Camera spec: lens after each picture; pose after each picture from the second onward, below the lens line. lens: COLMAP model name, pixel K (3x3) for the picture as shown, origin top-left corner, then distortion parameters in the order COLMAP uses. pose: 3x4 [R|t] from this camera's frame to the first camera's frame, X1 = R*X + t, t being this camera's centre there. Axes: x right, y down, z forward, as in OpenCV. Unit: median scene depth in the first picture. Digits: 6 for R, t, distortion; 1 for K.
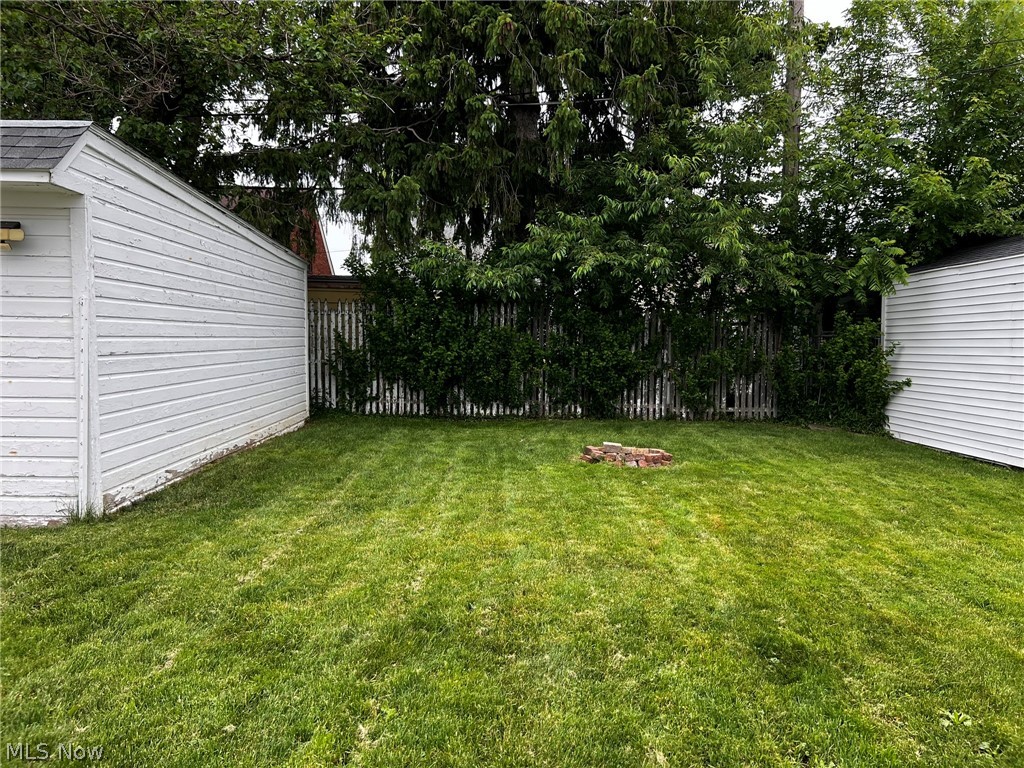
lens RADIAL K [[827.3, 0, 512.0], [0, 827.3, 384.0], [0, 0, 1]] dist [0.001064, 0.001436]
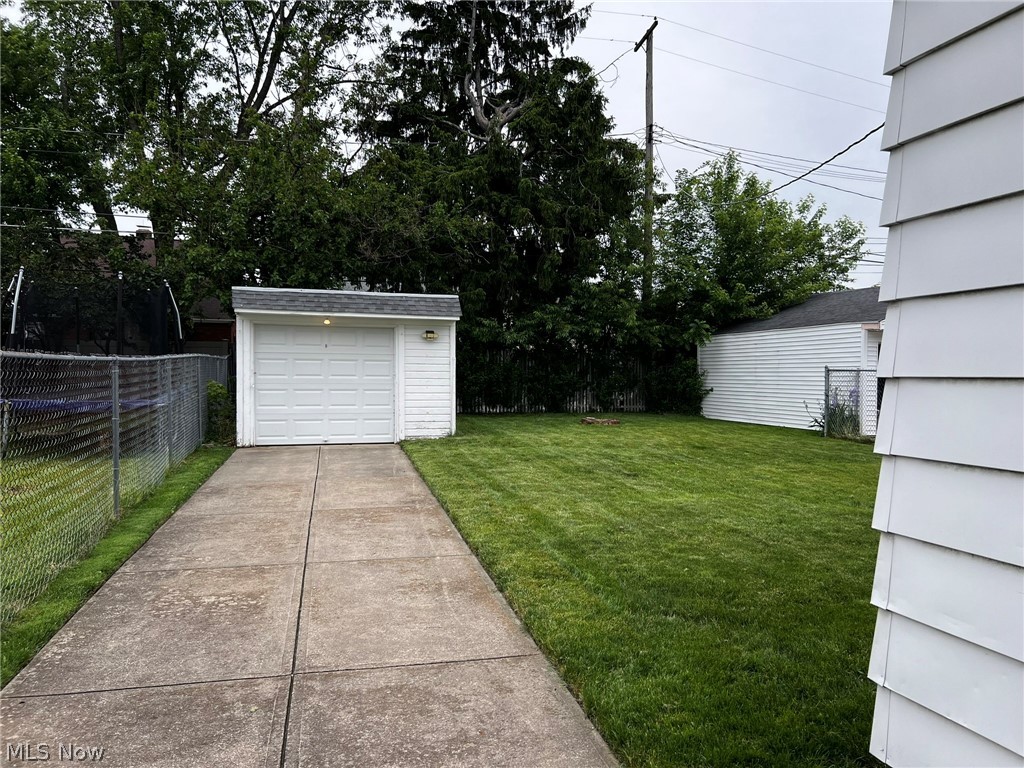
lens RADIAL K [[827.3, 0, 512.0], [0, 827.3, 384.0], [0, 0, 1]] dist [0.001064, 0.001436]
pose [[0.972271, -0.010948, 0.233601, -0.436775], [0.018229, 0.999412, -0.029031, 0.032083], [-0.233146, 0.032484, 0.971899, -0.794191]]
